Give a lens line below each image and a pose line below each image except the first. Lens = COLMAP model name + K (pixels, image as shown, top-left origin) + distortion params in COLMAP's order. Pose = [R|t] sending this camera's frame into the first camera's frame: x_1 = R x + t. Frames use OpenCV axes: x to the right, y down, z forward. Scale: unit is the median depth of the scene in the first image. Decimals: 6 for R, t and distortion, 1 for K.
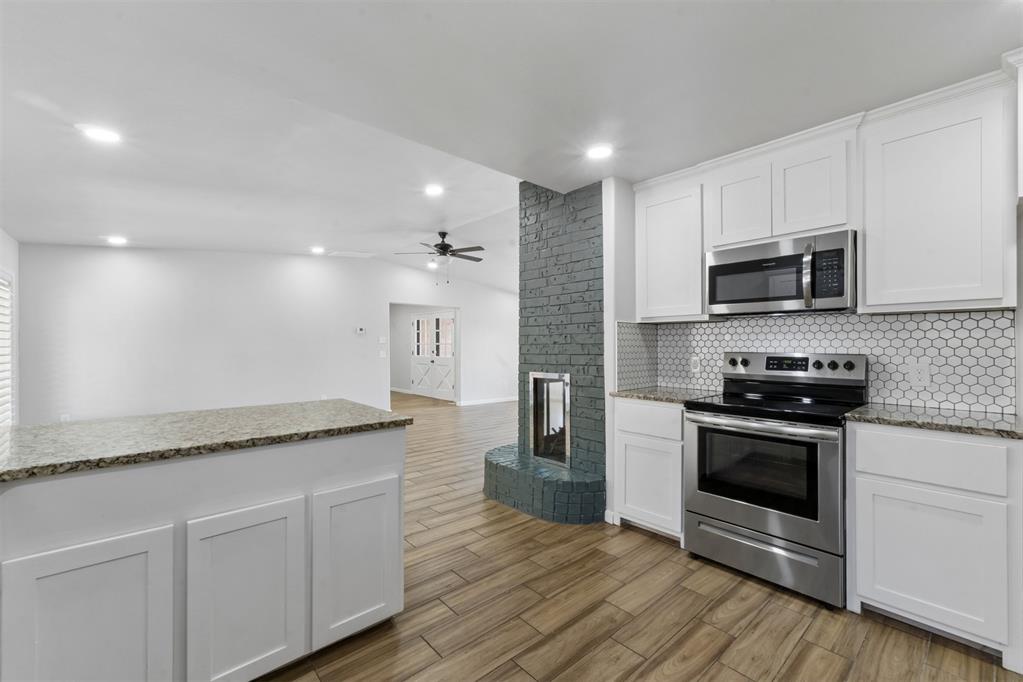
lens RADIAL K [[435.7, 0, 513.5], [0, 435.7, 344.5], [0, 0, 1]] dist [0.012460, -0.000396]
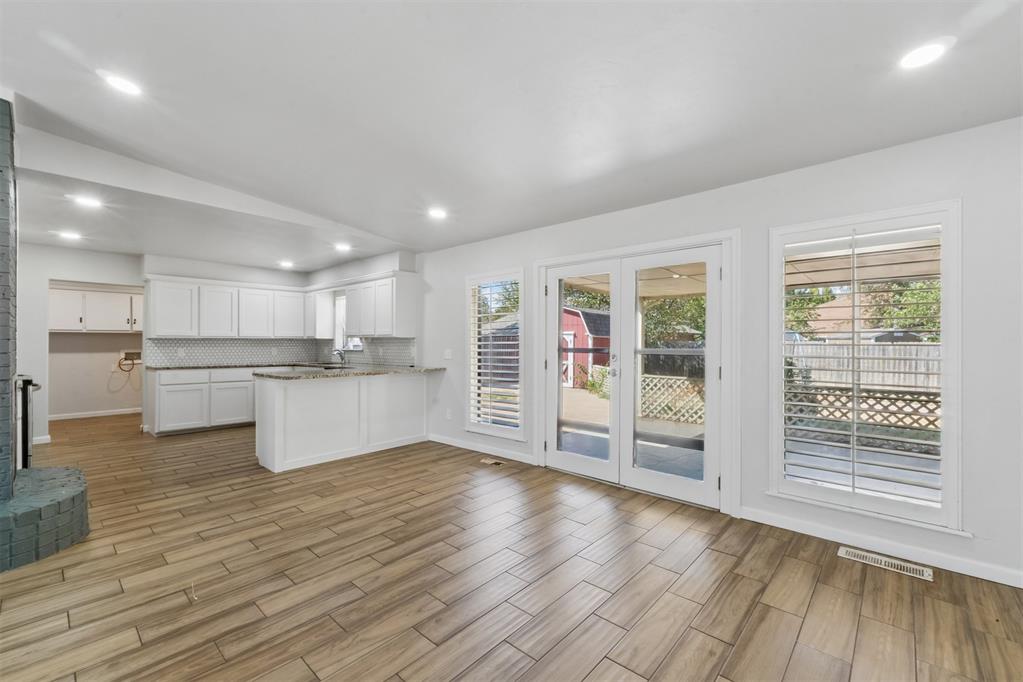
lens RADIAL K [[435.7, 0, 511.9], [0, 435.7, 338.0], [0, 0, 1]] dist [0.012460, -0.000396]
pose [[-0.994860, -0.002832, -0.101216, -1.069866], [-0.001649, 0.999929, -0.011765, 0.008801], [0.101243, -0.011537, -0.994795, 2.715896]]
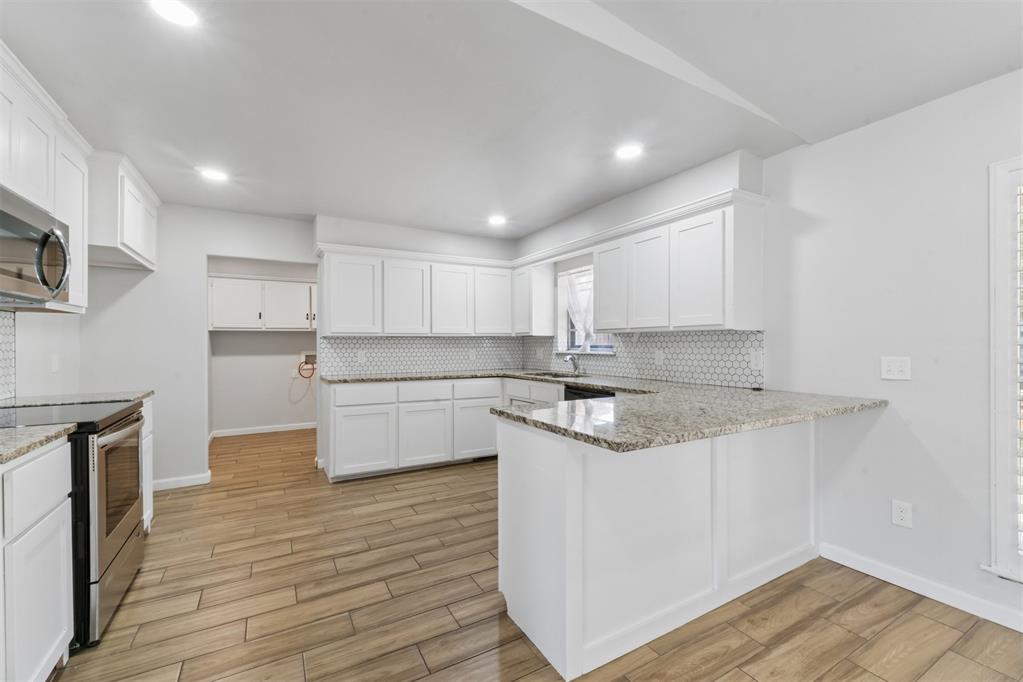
lens RADIAL K [[435.7, 0, 515.4], [0, 435.7, 338.2], [0, 0, 1]] dist [0.012460, -0.000396]
pose [[-0.978691, 0.004193, 0.205294, -0.403296], [0.002029, 0.999940, -0.010747, 0.011431], [-0.205327, -0.010101, -0.978641, 1.608899]]
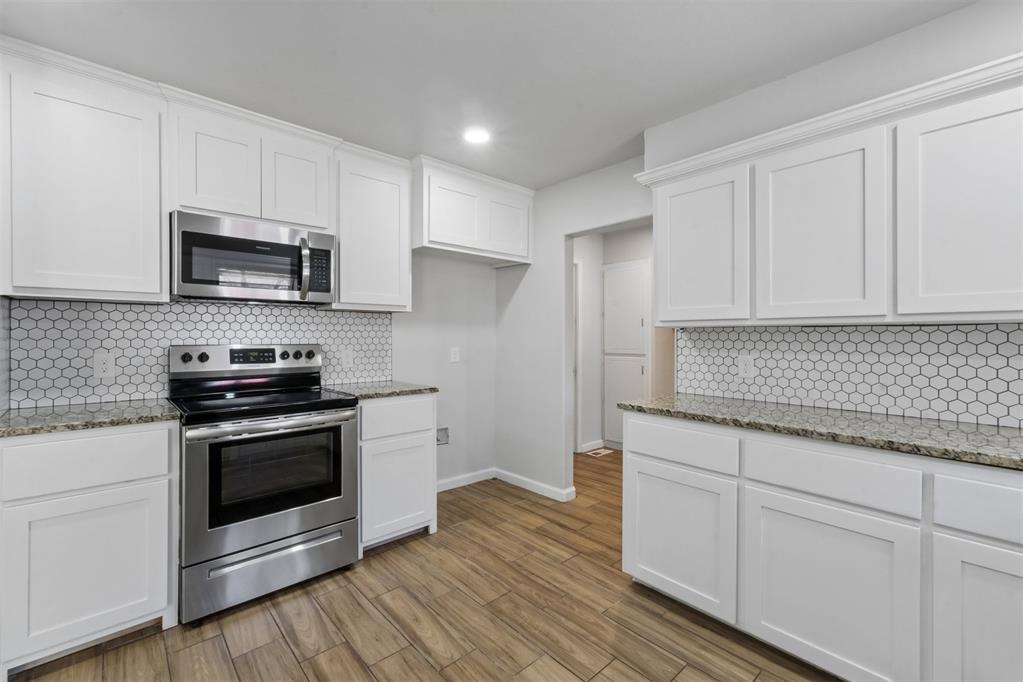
lens RADIAL K [[435.7, 0, 518.9], [0, 435.7, 335.2], [0, 0, 1]] dist [0.012460, -0.000396]
pose [[-0.012978, 0.002714, 0.999912, -0.344544], [0.001428, 0.999995, -0.002695, 0.002977], [-0.999915, 0.001393, -0.012982, 0.480265]]
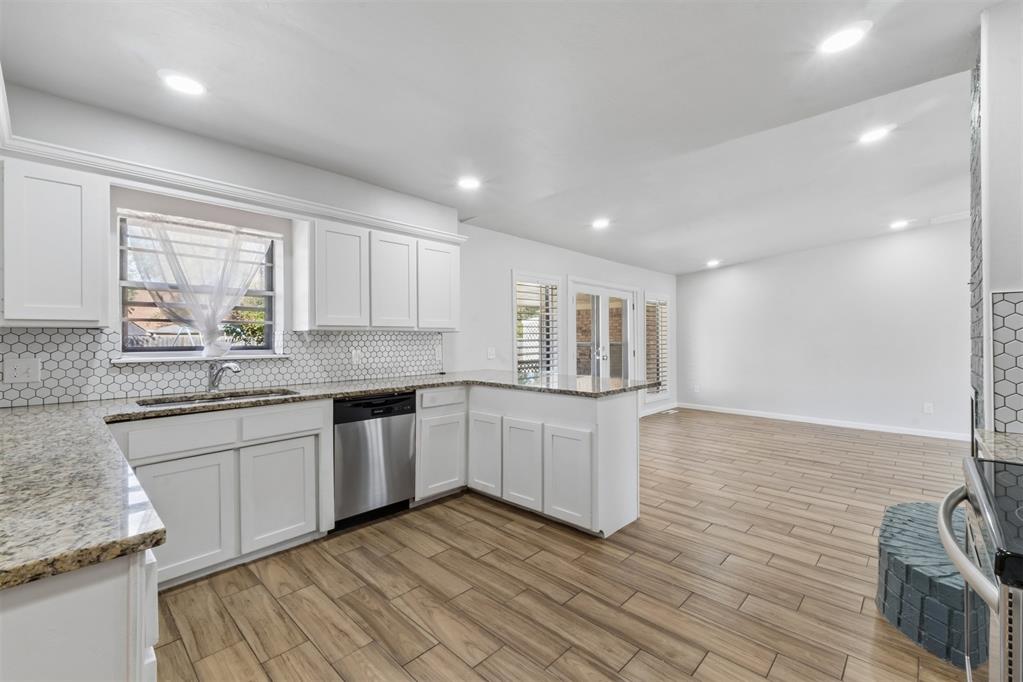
lens RADIAL K [[435.7, 0, 505.7], [0, 435.7, 335.8], [0, 0, 1]] dist [0.012460, -0.000396]
pose [[0.076398, -0.001663, -0.997076, 0.871724], [-0.003348, 0.999993, -0.001925, -0.006467], [0.997072, 0.003485, 0.076392, 0.481909]]
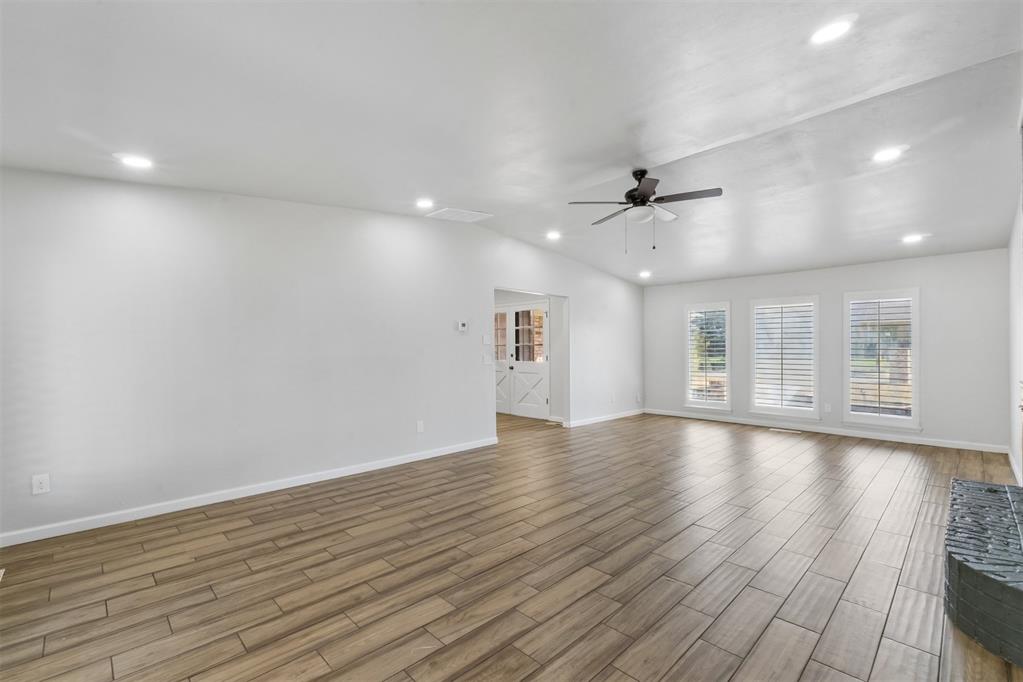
lens RADIAL K [[435.7, 0, 511.3], [0, 435.7, 356.3], [0, 0, 1]] dist [0.012460, -0.000396]
pose [[0.999100, -0.005654, 0.042037, -0.925028], [0.004674, 0.999716, 0.023371, -0.001174], [-0.042157, -0.023153, 0.998843, 0.876313]]
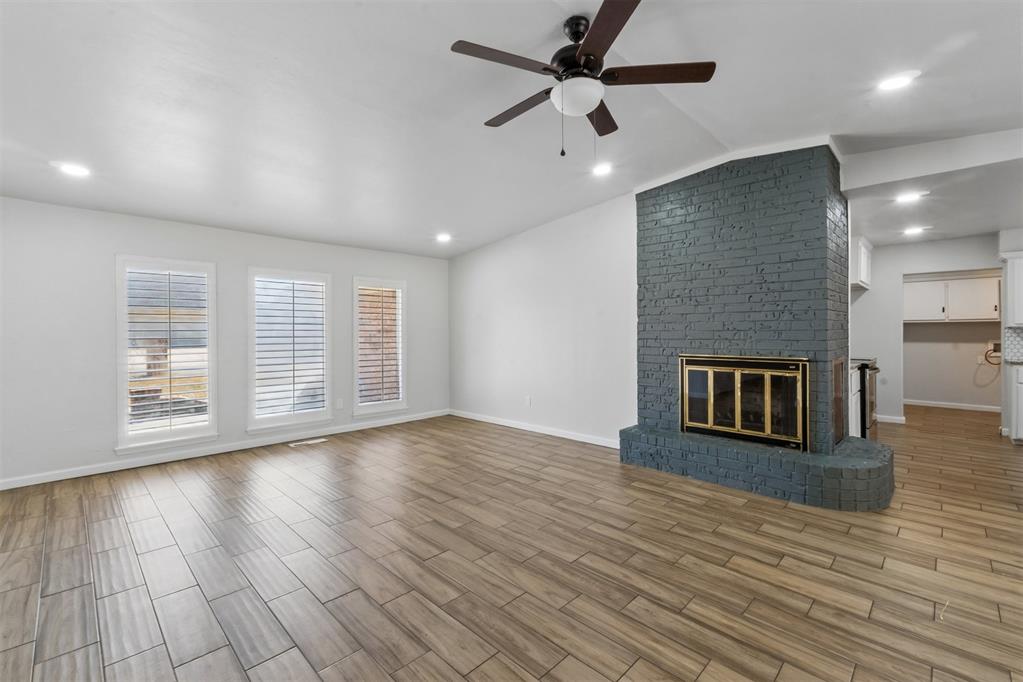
lens RADIAL K [[435.7, 0, 507.9], [0, 435.7, 336.7], [0, 0, 1]] dist [0.012460, -0.000396]
pose [[-0.062842, -0.008440, 0.997988, -1.270302], [0.002697, 0.999959, 0.008626, 0.005144], [-0.998020, 0.003233, -0.062816, 2.600433]]
